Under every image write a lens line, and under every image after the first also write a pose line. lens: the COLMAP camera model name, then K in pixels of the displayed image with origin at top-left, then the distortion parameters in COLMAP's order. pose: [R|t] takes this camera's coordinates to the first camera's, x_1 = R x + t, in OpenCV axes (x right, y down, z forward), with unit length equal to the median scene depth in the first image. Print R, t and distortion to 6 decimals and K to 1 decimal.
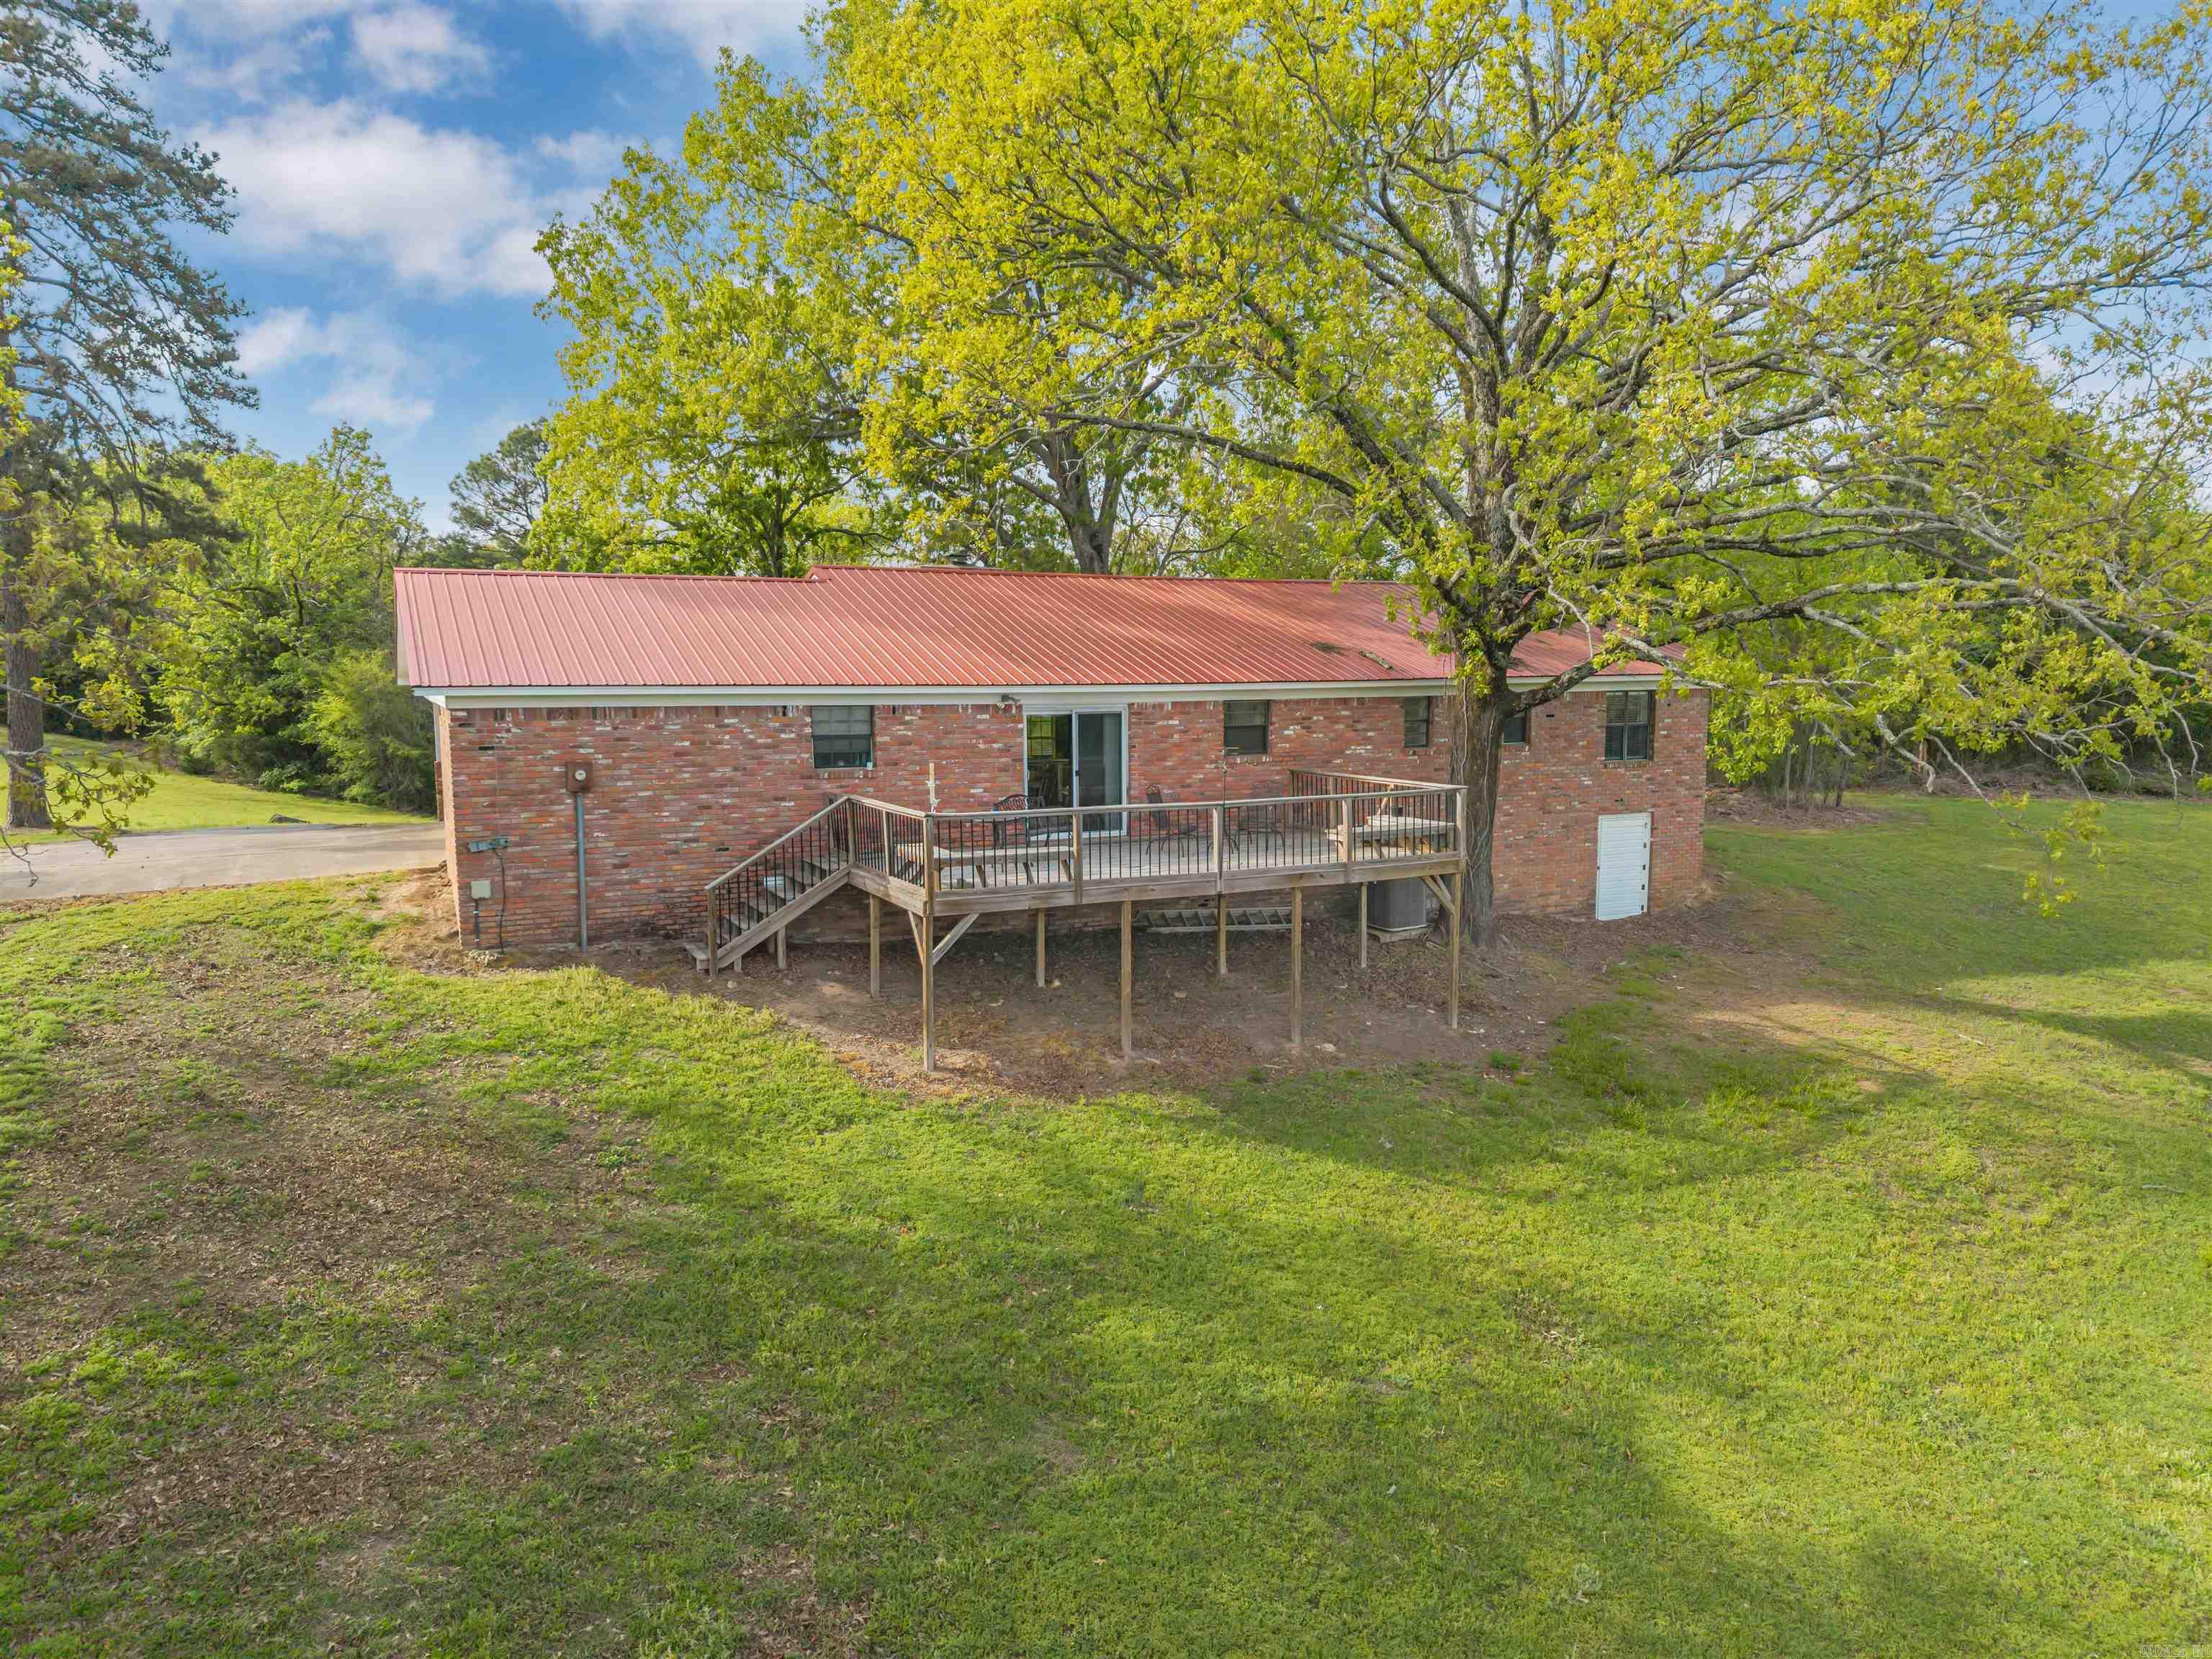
lens RADIAL K [[1527.9, 0, 1106.0], [0, 1527.9, 829.5], [0, 0, 1]] dist [-0.000540, -0.000838]
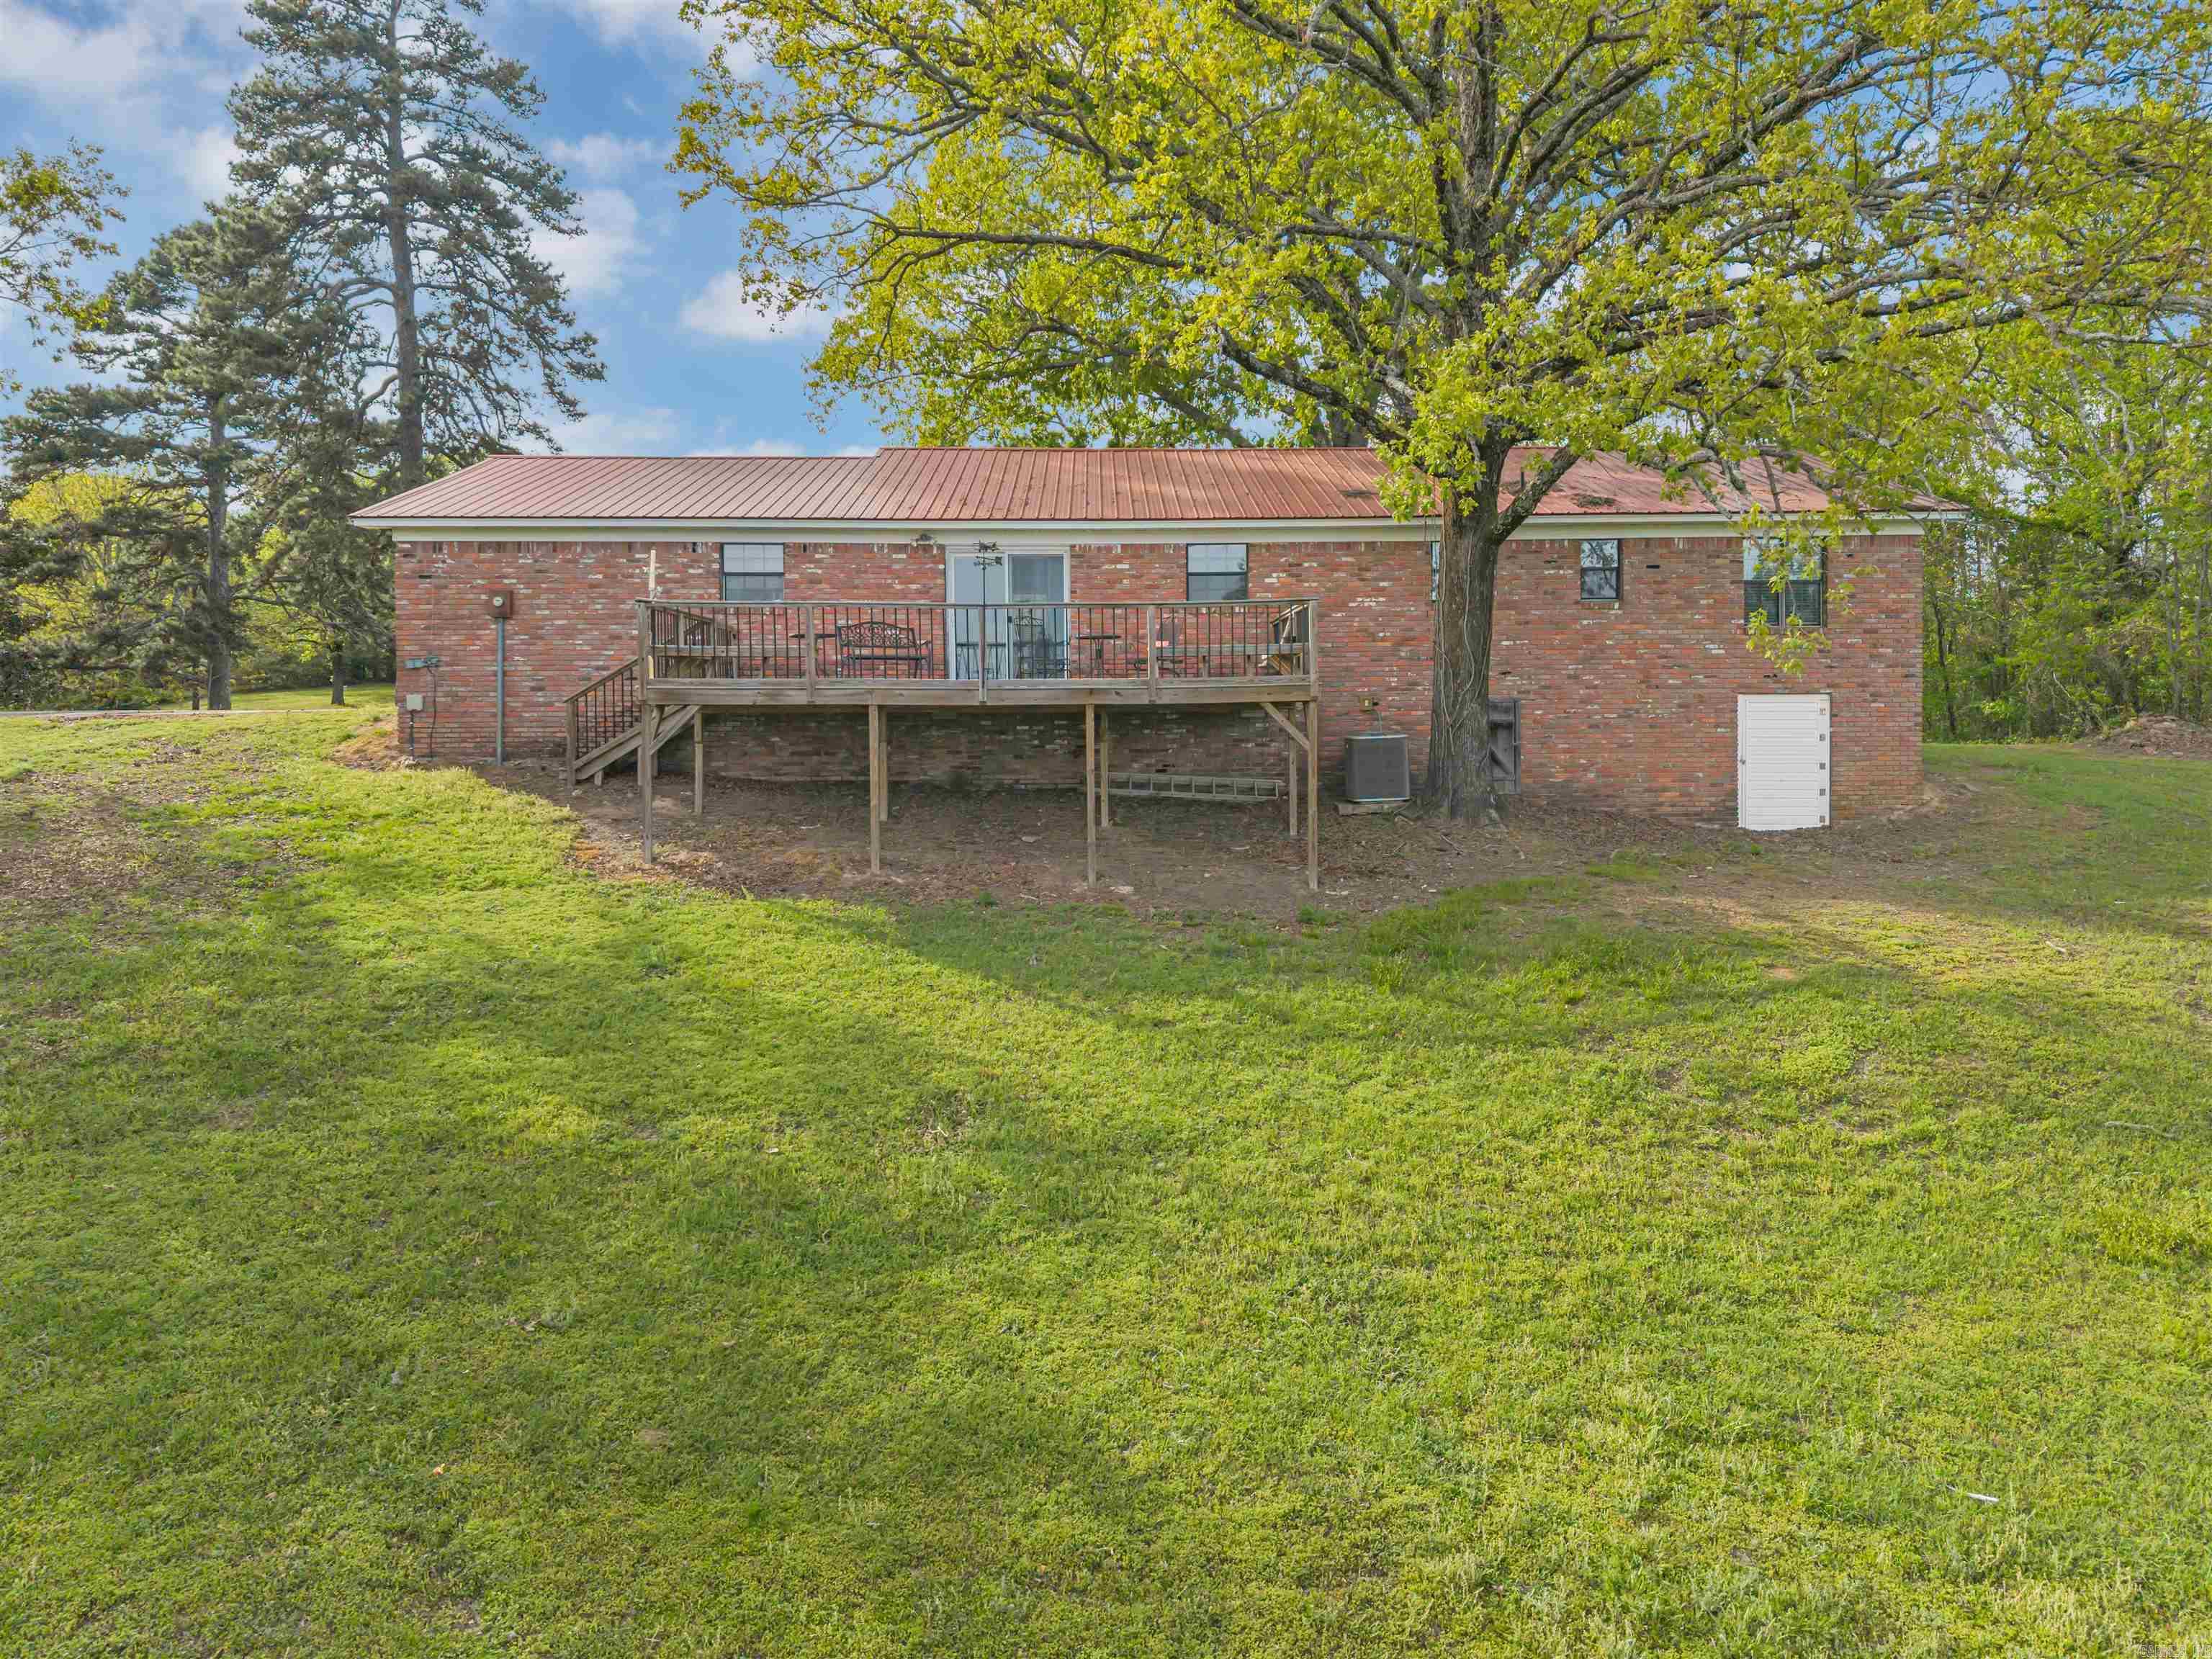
lens RADIAL K [[1579.7, 0, 1104.7], [0, 1579.7, 721.1], [0, 0, 1]] dist [0.003367, -0.000137]
pose [[0.900519, 0.001844, -0.434813, 0.508258], [-0.046211, 0.994733, -0.091487, 0.125348], [0.432355, 0.102479, 0.895861, 0.170386]]
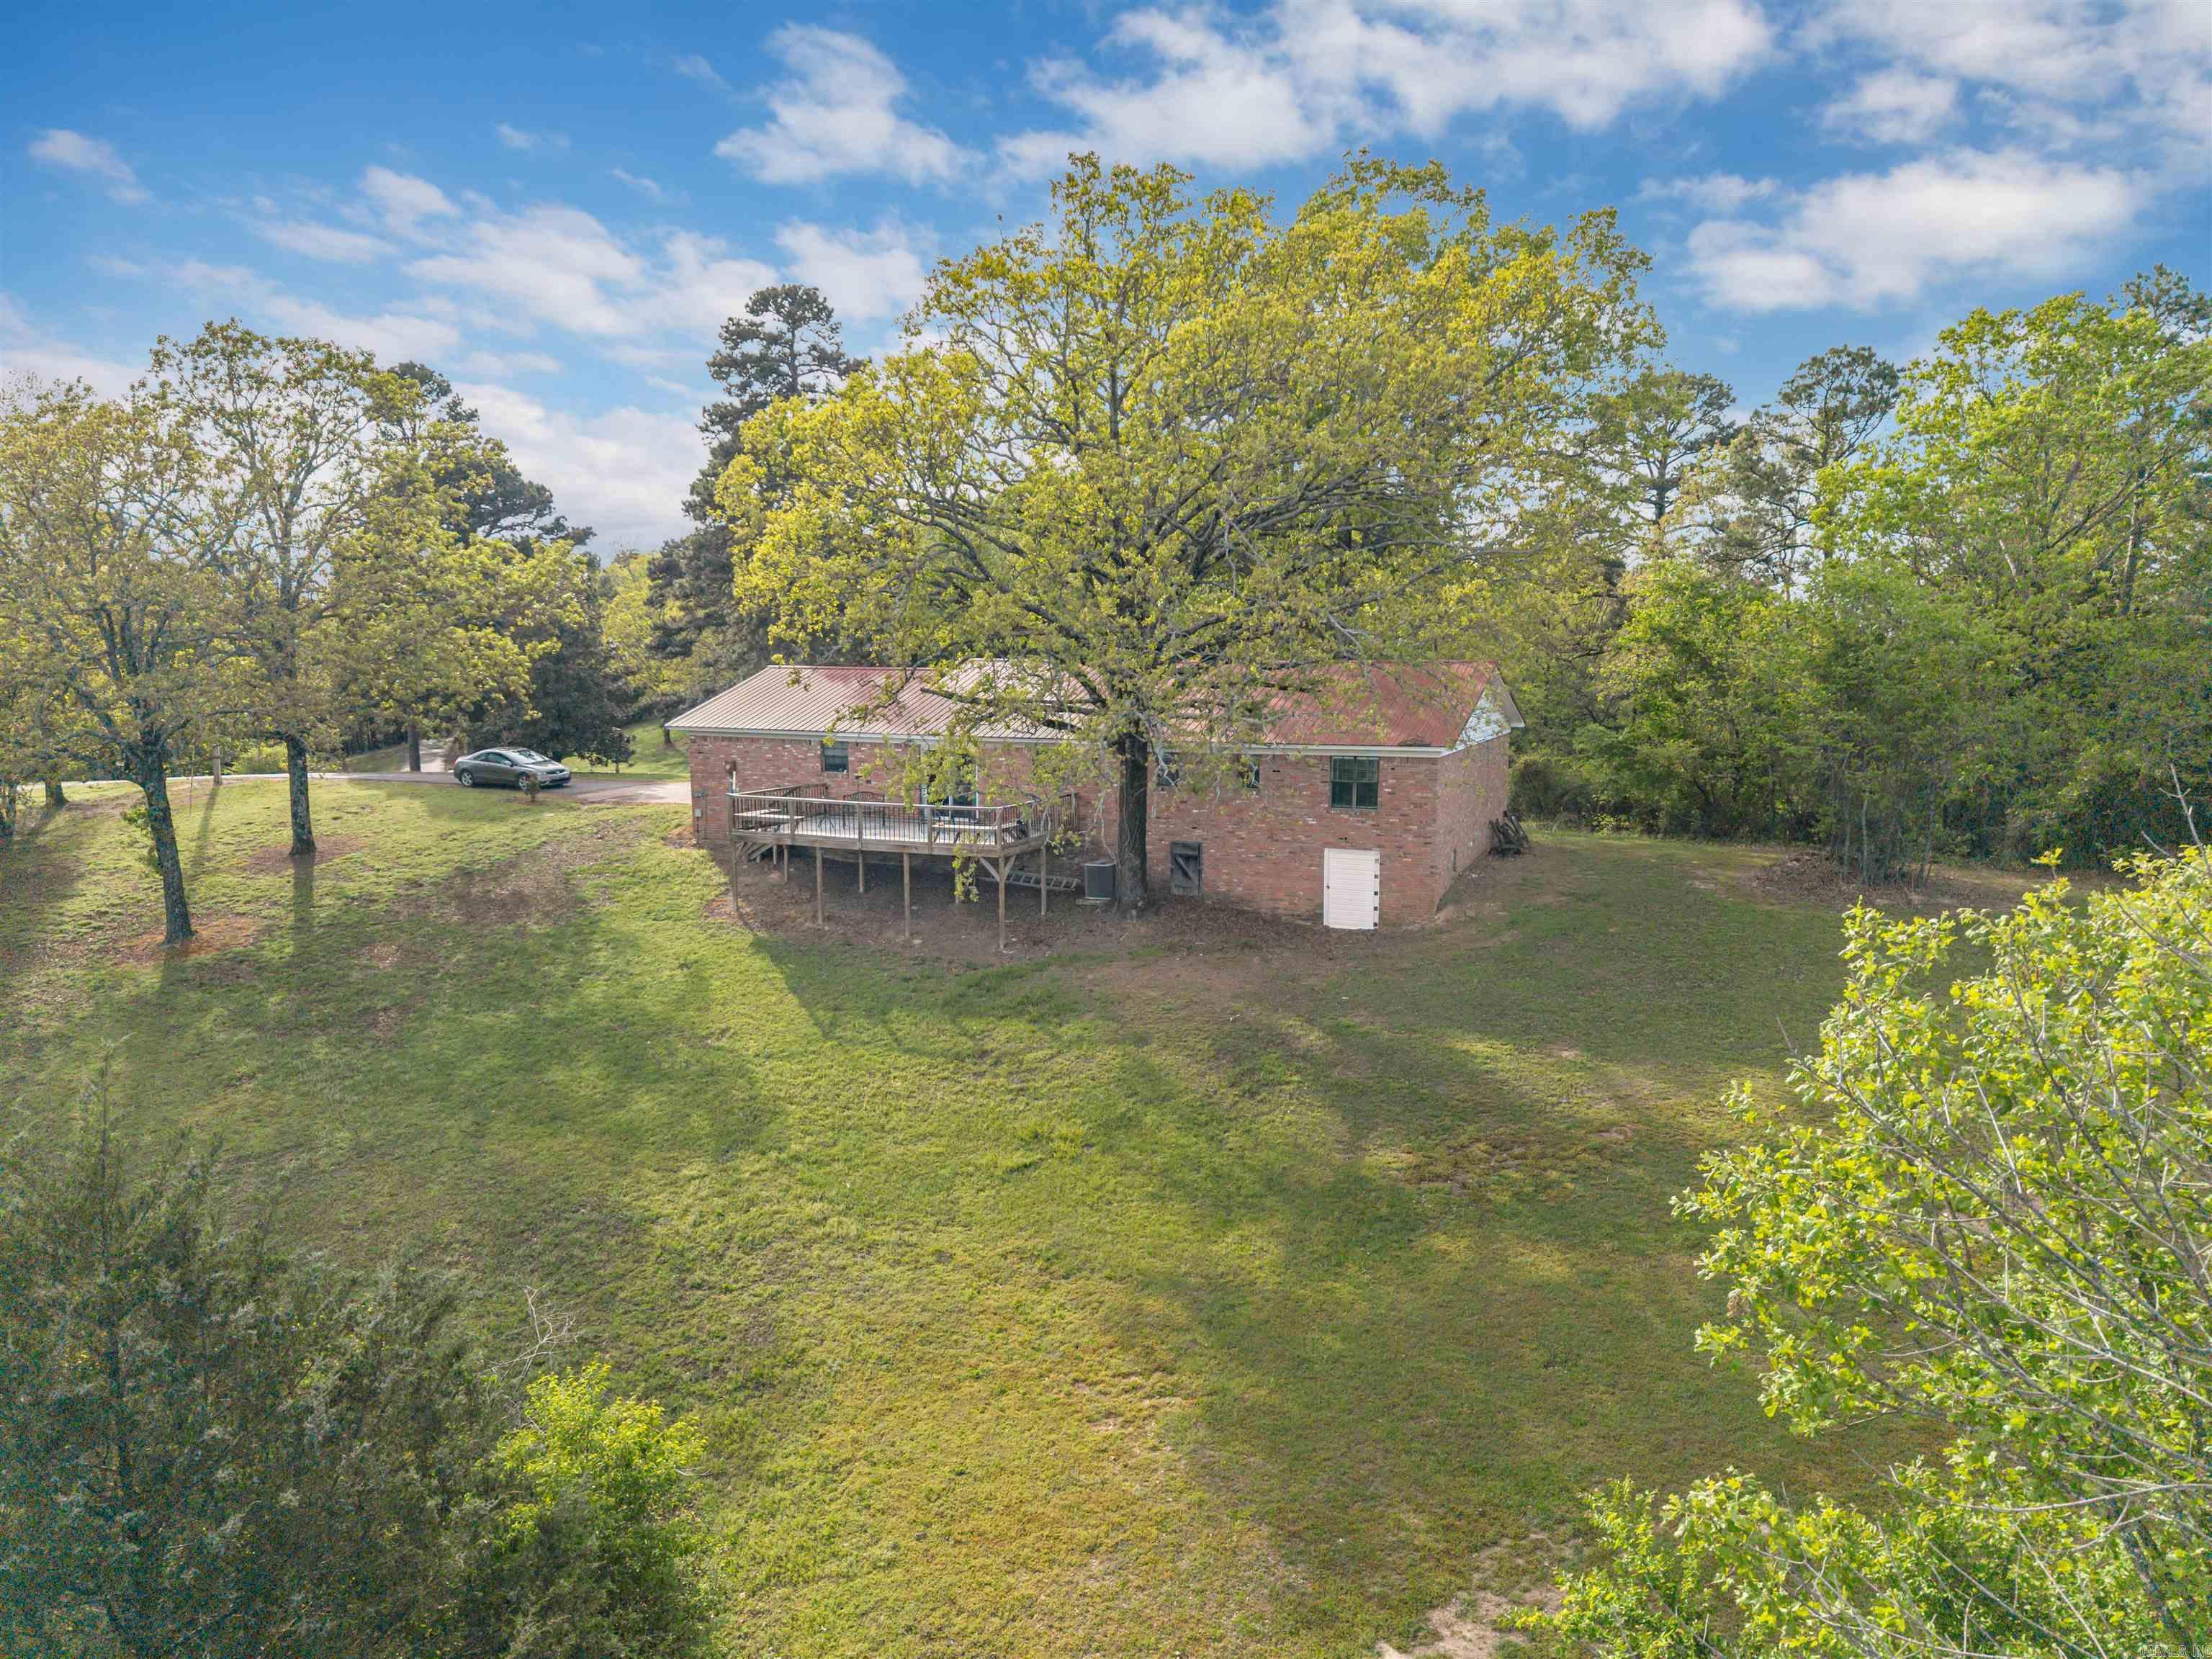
lens RADIAL K [[1527.9, 0, 1106.0], [0, 1527.9, 829.5], [0, 0, 1]] dist [-0.000540, -0.000838]
pose [[0.634536, 0.098137, -0.766638, 1.623573], [-0.088247, 0.994619, 0.054280, -0.107161], [0.767839, 0.033211, 0.639781, -0.001702]]
